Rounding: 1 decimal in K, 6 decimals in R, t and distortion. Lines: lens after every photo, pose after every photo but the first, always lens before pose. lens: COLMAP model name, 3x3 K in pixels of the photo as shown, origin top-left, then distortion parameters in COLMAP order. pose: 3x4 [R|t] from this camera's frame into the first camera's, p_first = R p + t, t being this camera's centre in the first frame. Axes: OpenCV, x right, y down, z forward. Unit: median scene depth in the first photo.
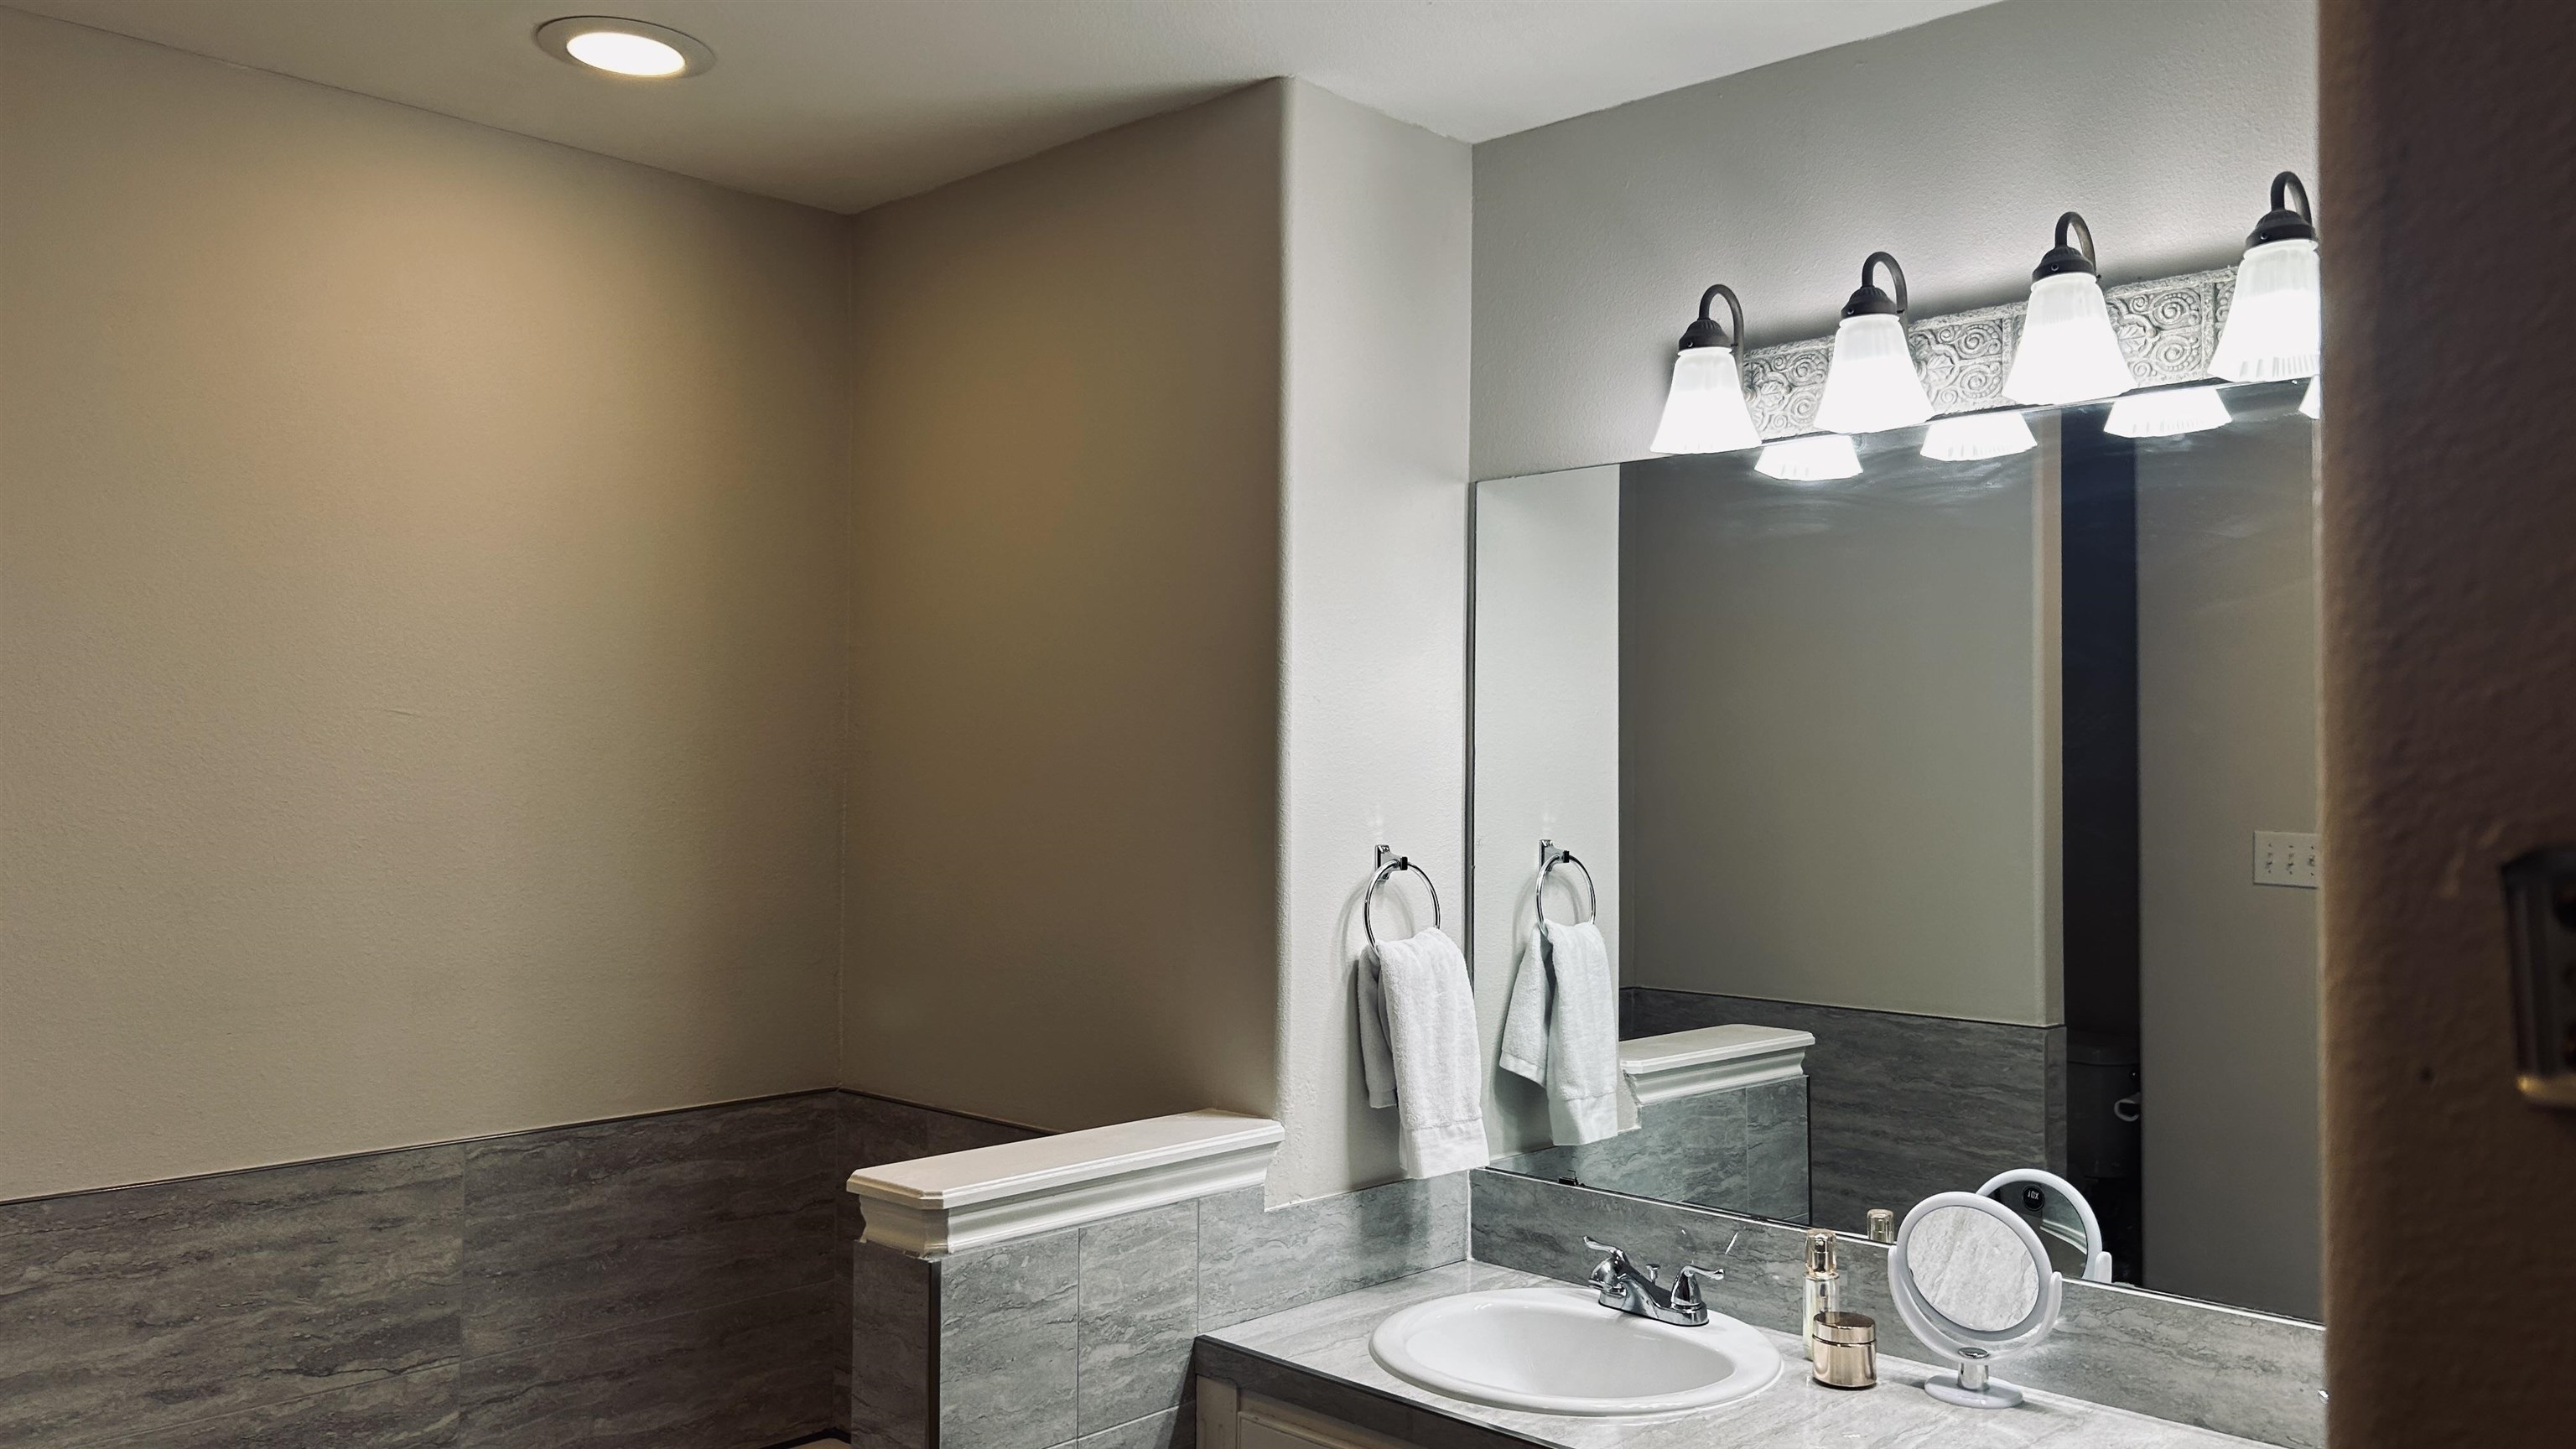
lens RADIAL K [[1934.1, 0, 1330.0], [0, 1934.1, 728.1], [0, 0, 1]] dist [0.002473, 0.003463]
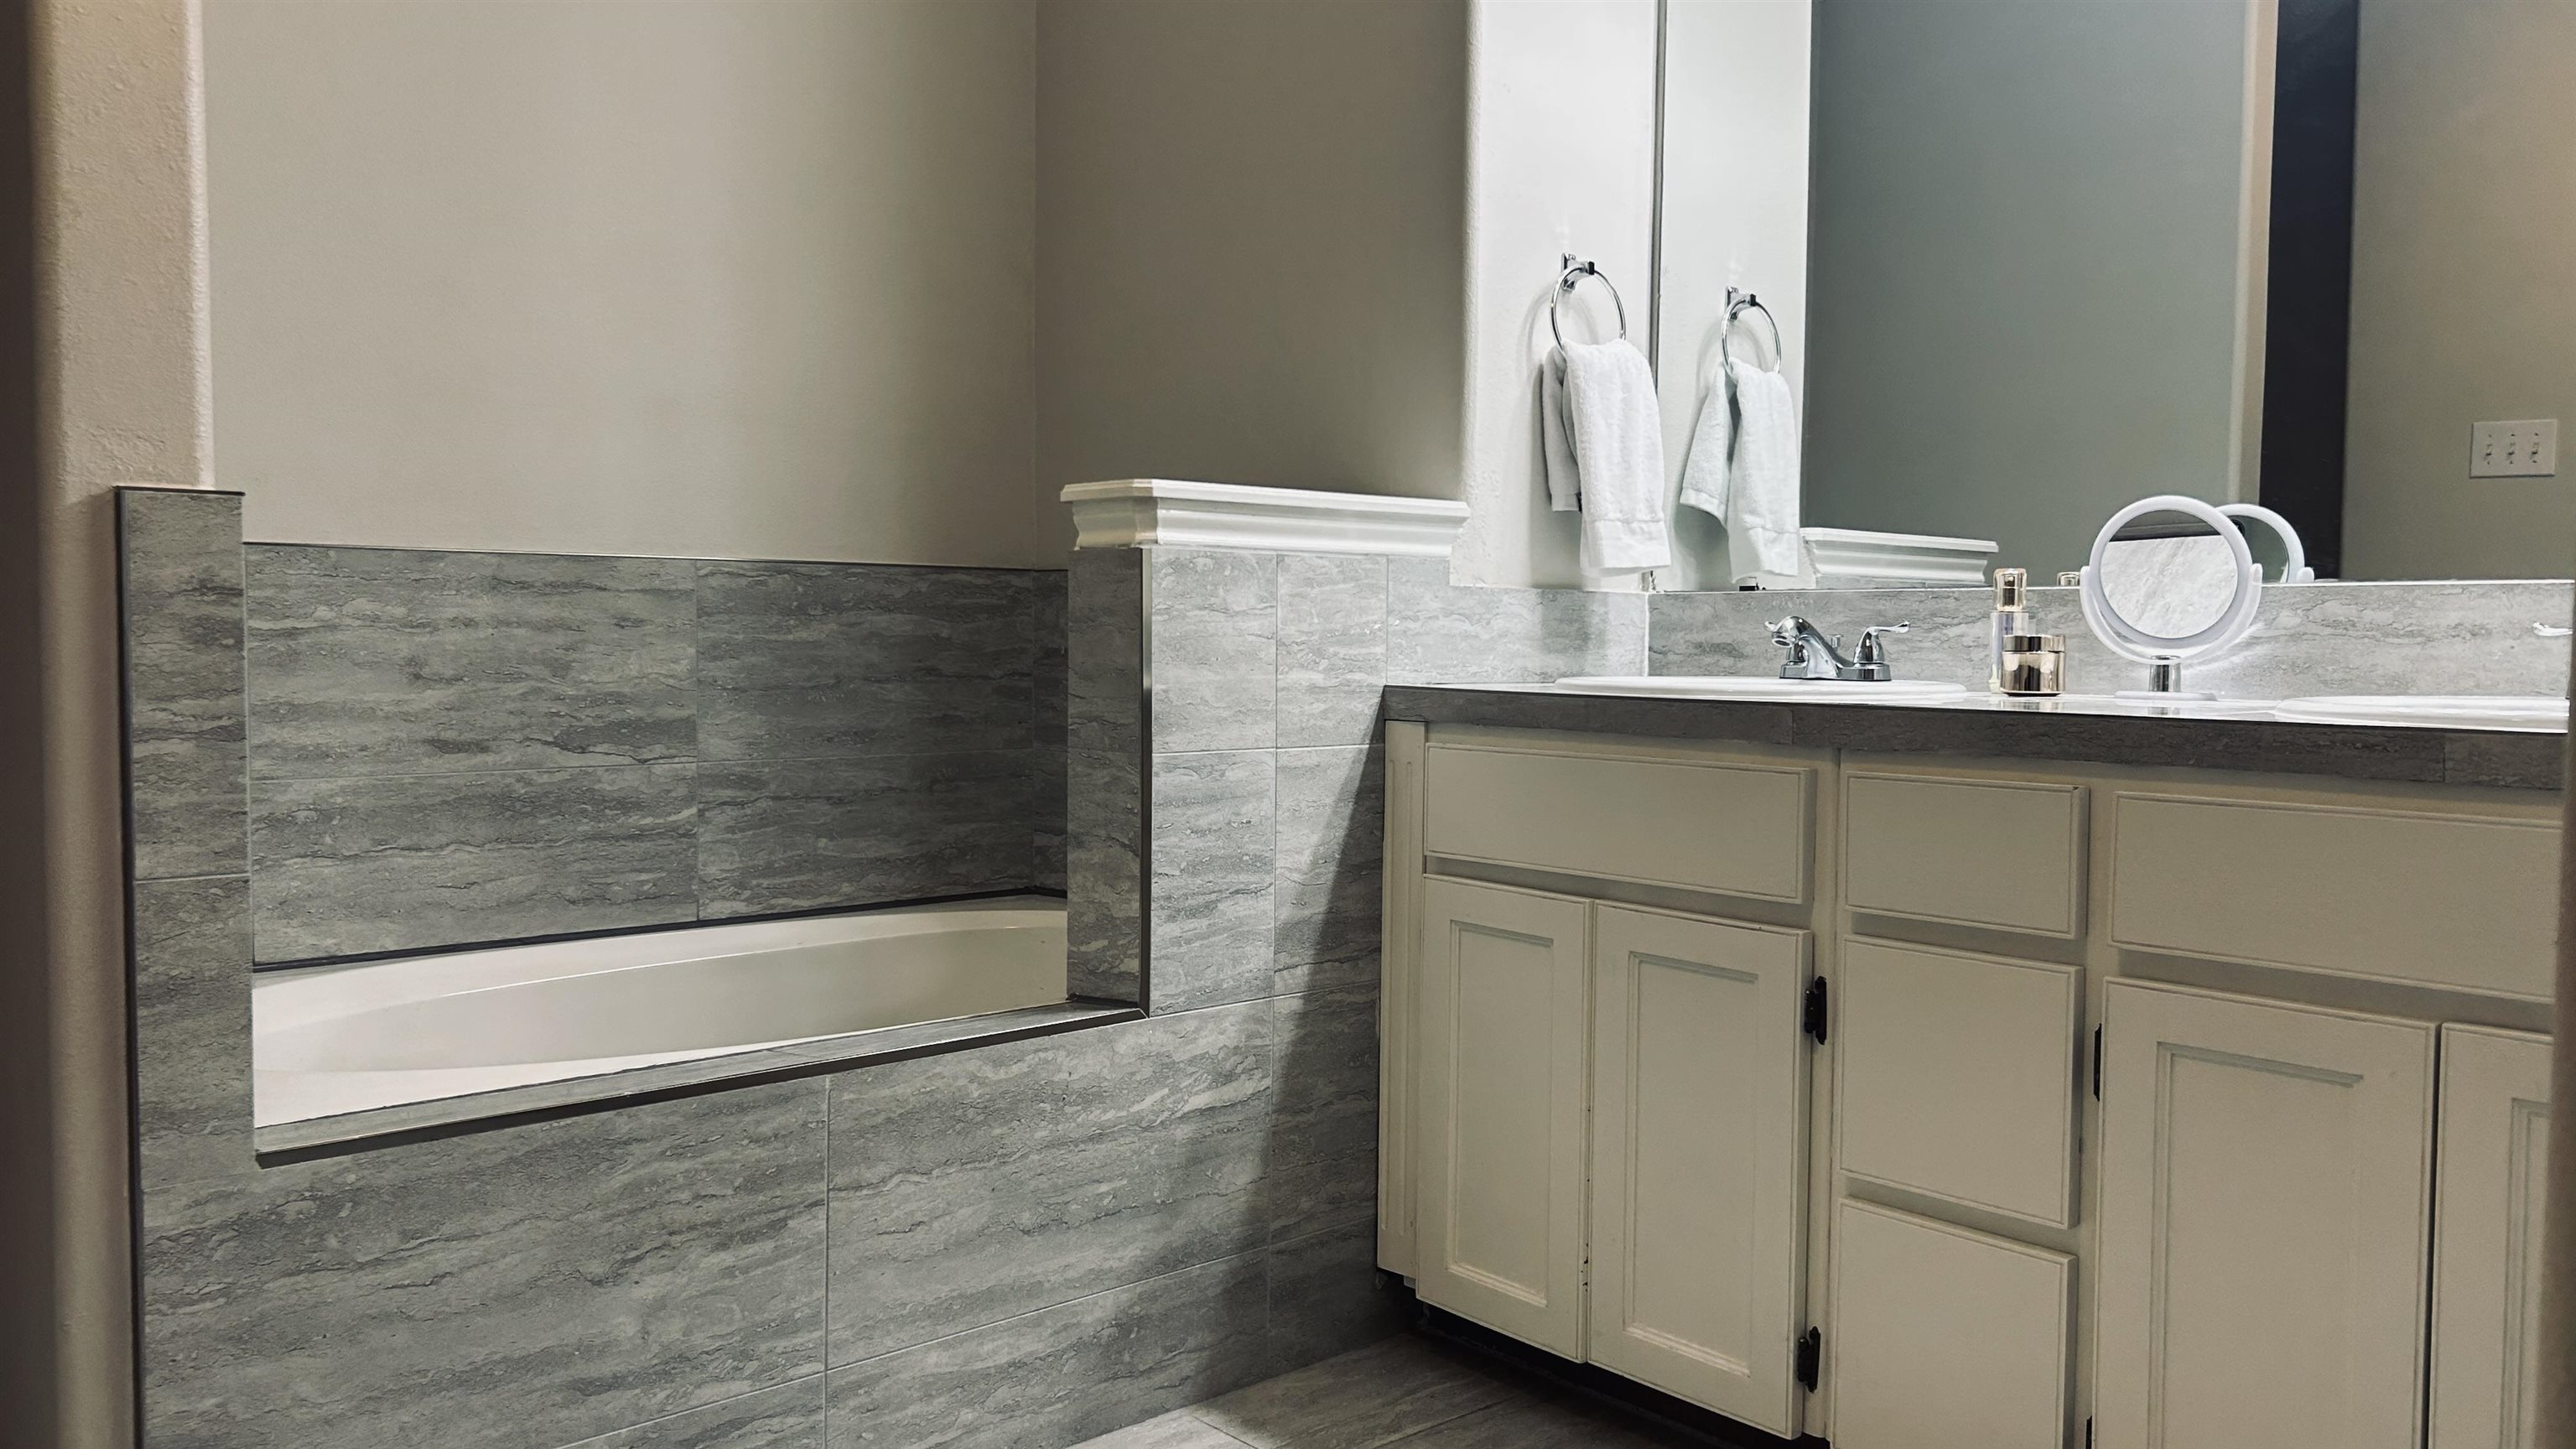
lens RADIAL K [[1921.7, 0, 1297.3], [0, 1921.7, 719.2], [0, 0, 1]] dist [0.044128, -0.065361]
pose [[0.995426, 0.012725, -0.094684, -0.016020], [-0.004036, 0.995806, 0.091402, 0.211363], [0.095450, -0.090602, 0.991303, -0.031111]]
